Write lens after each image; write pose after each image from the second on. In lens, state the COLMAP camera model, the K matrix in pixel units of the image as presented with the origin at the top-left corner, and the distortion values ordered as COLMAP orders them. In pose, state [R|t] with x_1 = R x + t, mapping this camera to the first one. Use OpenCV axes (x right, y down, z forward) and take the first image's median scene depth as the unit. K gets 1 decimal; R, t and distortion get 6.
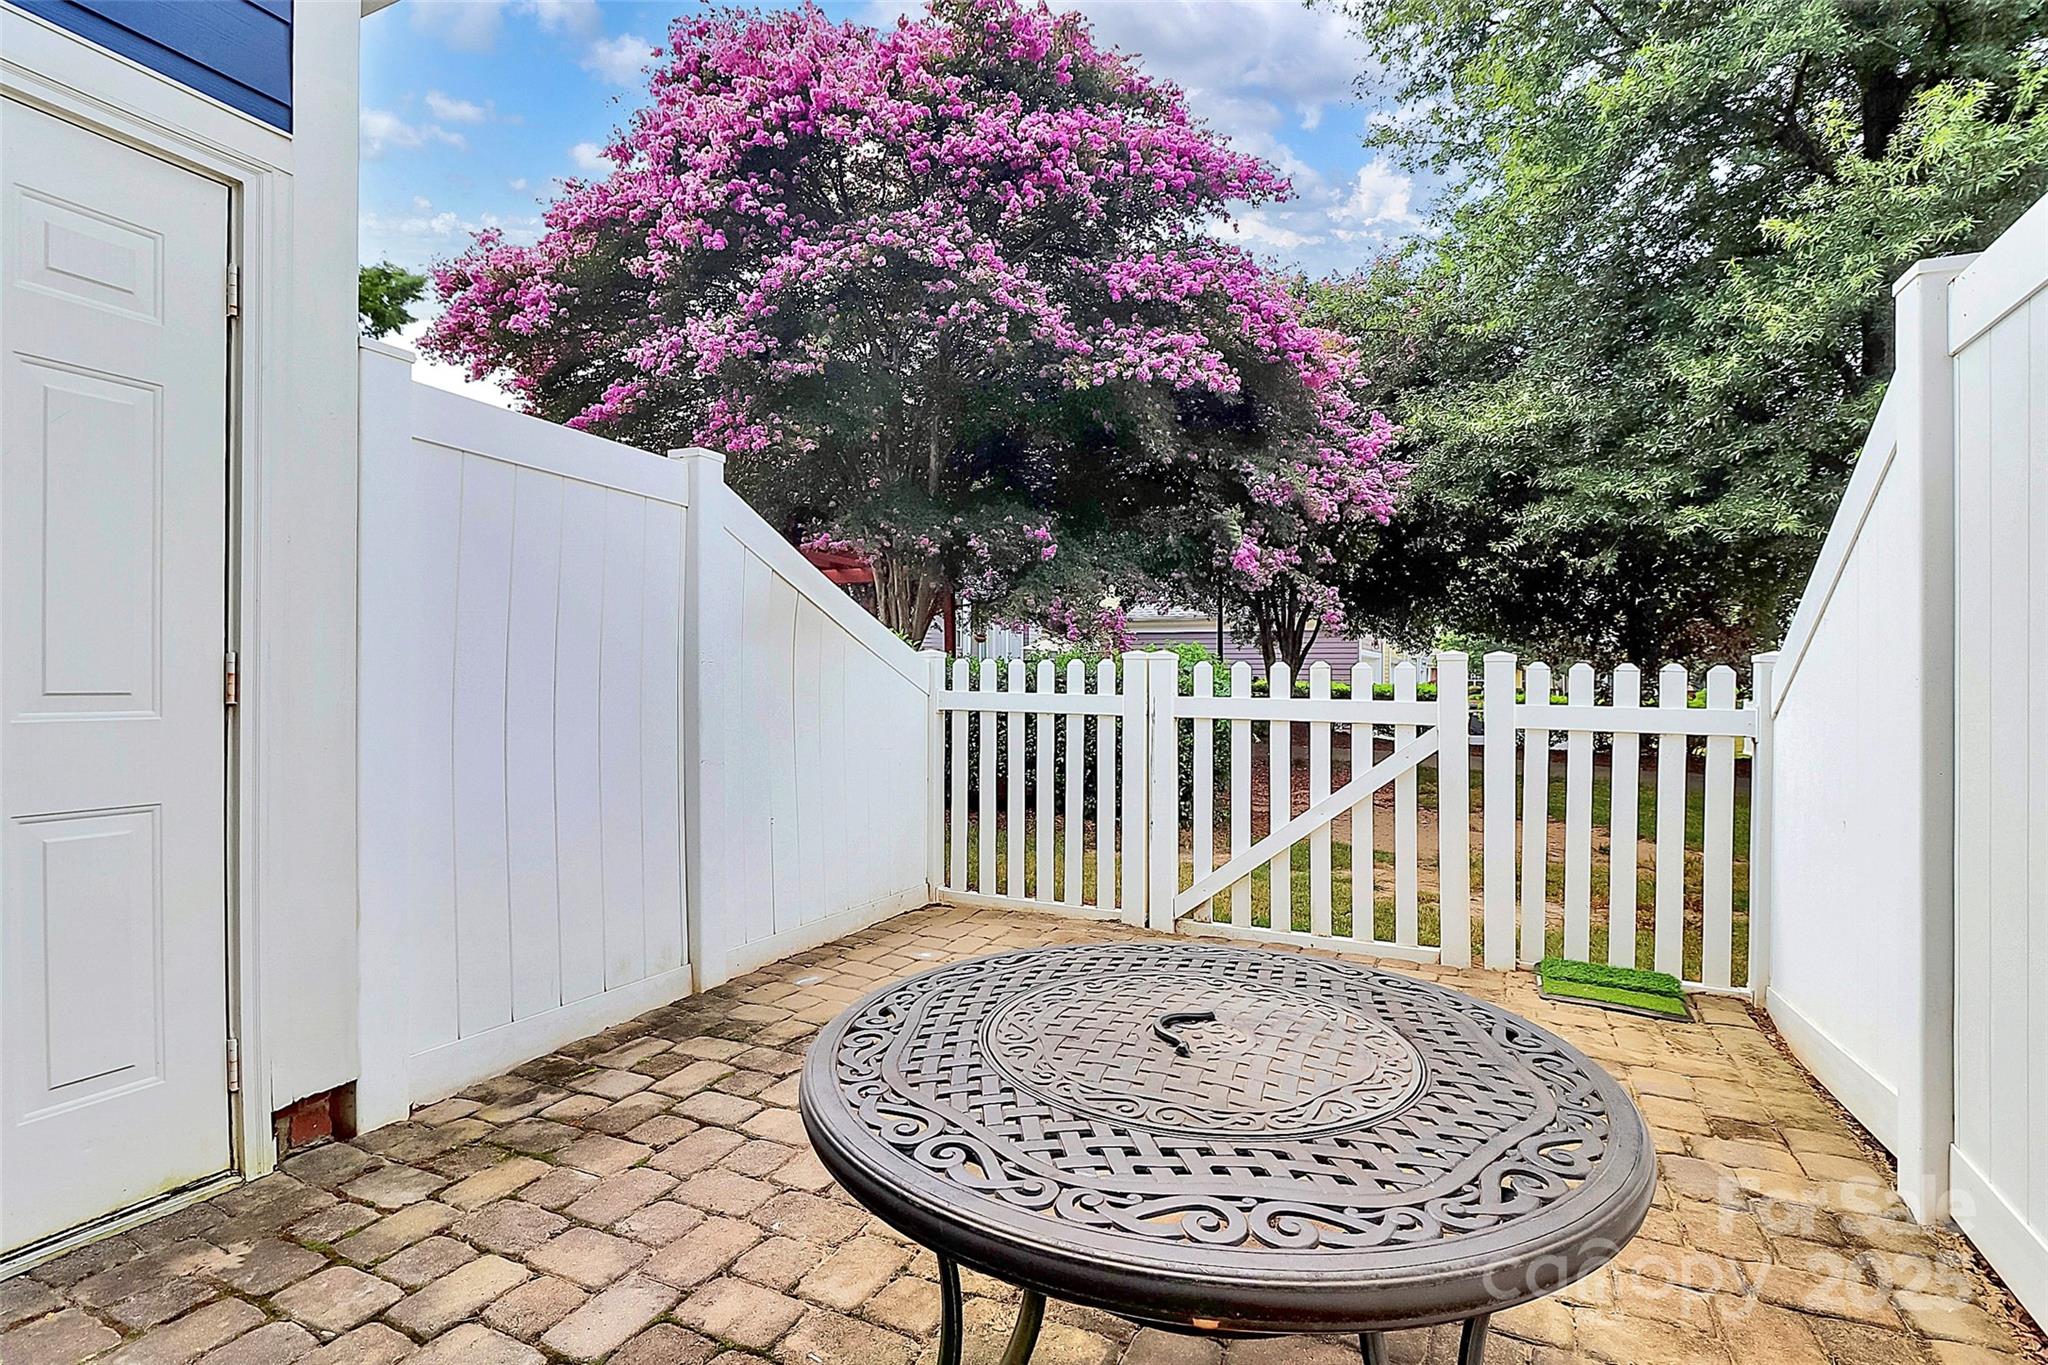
lens RADIAL K [[984.8, 0, 1032.8], [0, 984.8, 675.7], [0, 0, 1]] dist [0.004325, 0.000005]
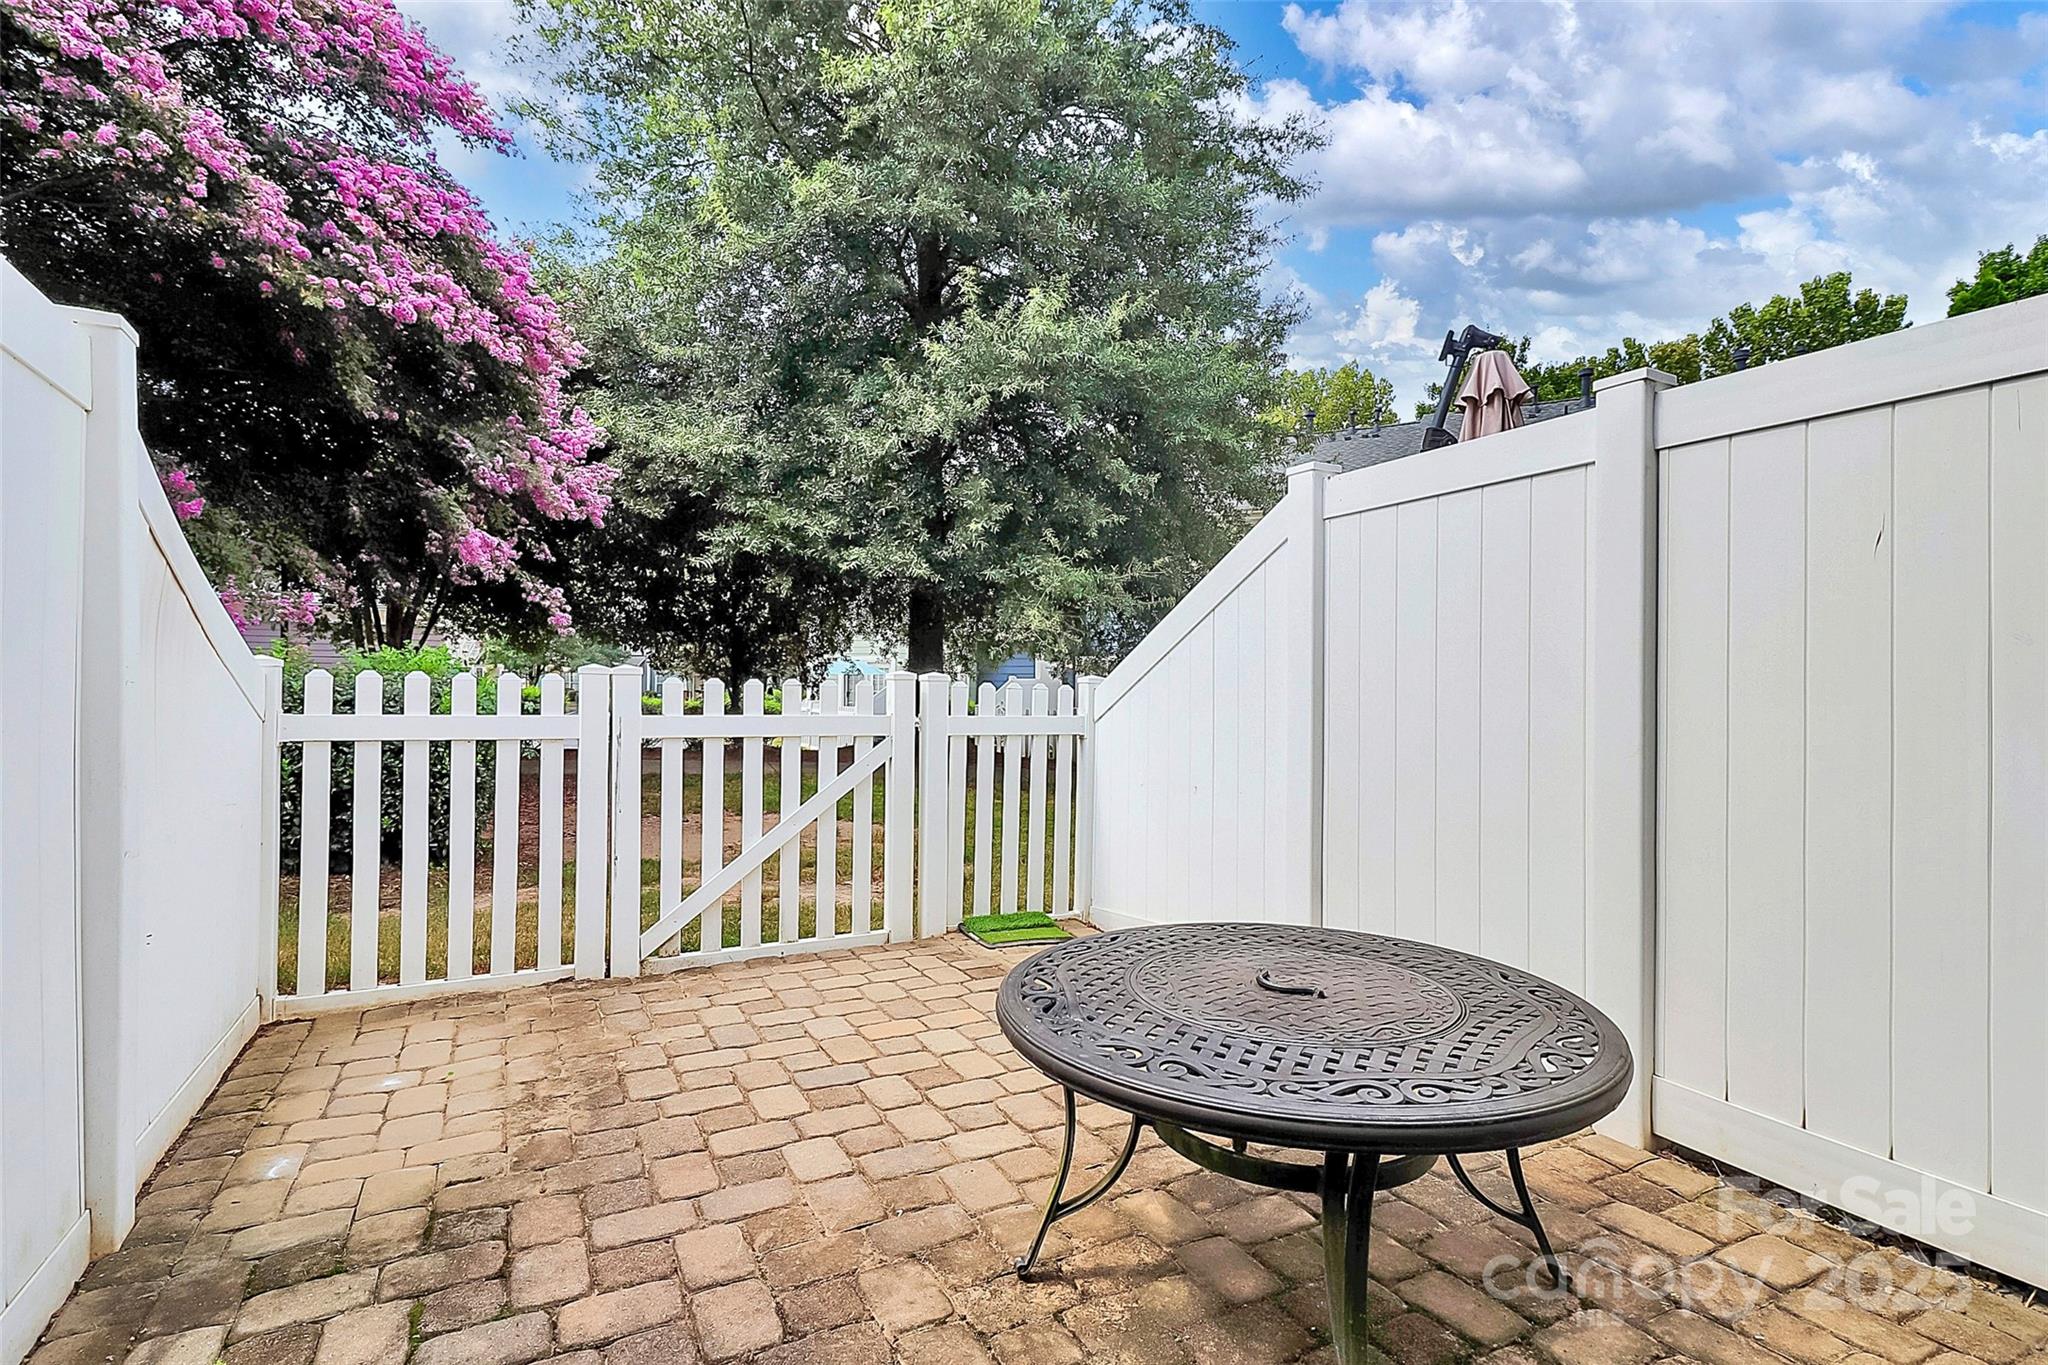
lens RADIAL K [[991.0, 0, 1017.7], [0, 991.0, 680.7], [0, 0, 1]] dist [0.025695, -0.021265]
pose [[0.590531, 0.000329, 0.807015, -0.390792], [-0.005319, 0.999980, 0.003485, -0.016780], [-0.806997, -0.006350, 0.590521, 0.175043]]
